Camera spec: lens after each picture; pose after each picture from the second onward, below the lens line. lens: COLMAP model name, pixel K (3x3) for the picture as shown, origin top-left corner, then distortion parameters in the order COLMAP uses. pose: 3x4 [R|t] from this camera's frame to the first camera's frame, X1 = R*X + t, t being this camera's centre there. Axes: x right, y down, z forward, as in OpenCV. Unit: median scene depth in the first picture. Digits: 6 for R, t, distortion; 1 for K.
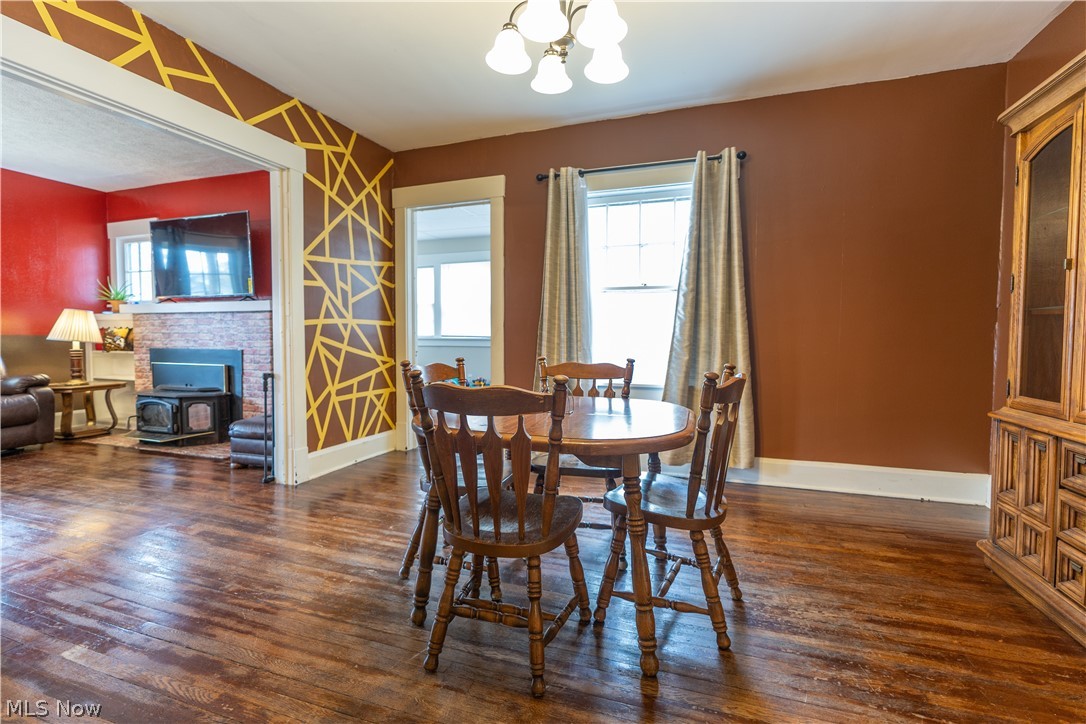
lens RADIAL K [[490.2, 0, 545.7], [0, 490.2, 357.7], [0, 0, 1]] dist [-0.005559, 0.001412]
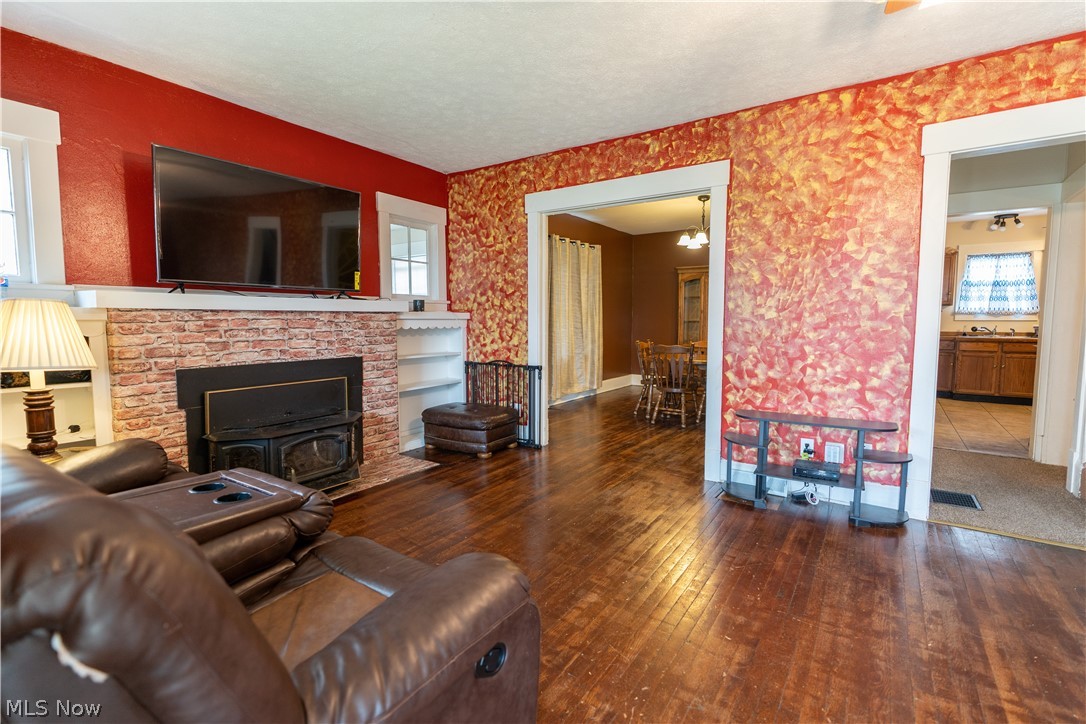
lens RADIAL K [[490.2, 0, 538.6], [0, 490.2, 356.9], [0, 0, 1]] dist [-0.005559, 0.001412]
pose [[0.271997, -0.077693, 0.959157, -1.306657], [0.042819, 0.996725, 0.068593, -0.058786], [-0.961345, 0.022413, 0.274433, 0.453798]]
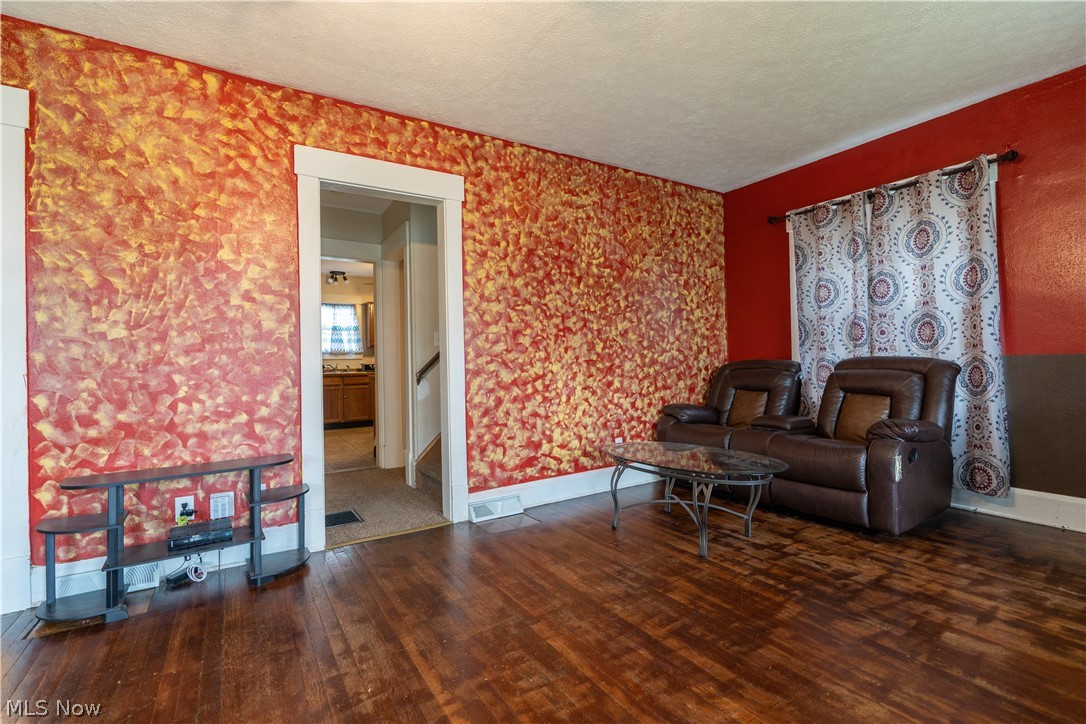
lens RADIAL K [[490.2, 0, 543.7], [0, 490.2, 357.8], [0, 0, 1]] dist [-0.005559, 0.001412]
pose [[-0.785094, 0.019037, 0.619084, -1.179920], [0.044127, 0.998707, 0.025249, -0.025112], [-0.617803, 0.047141, -0.784918, 0.447481]]
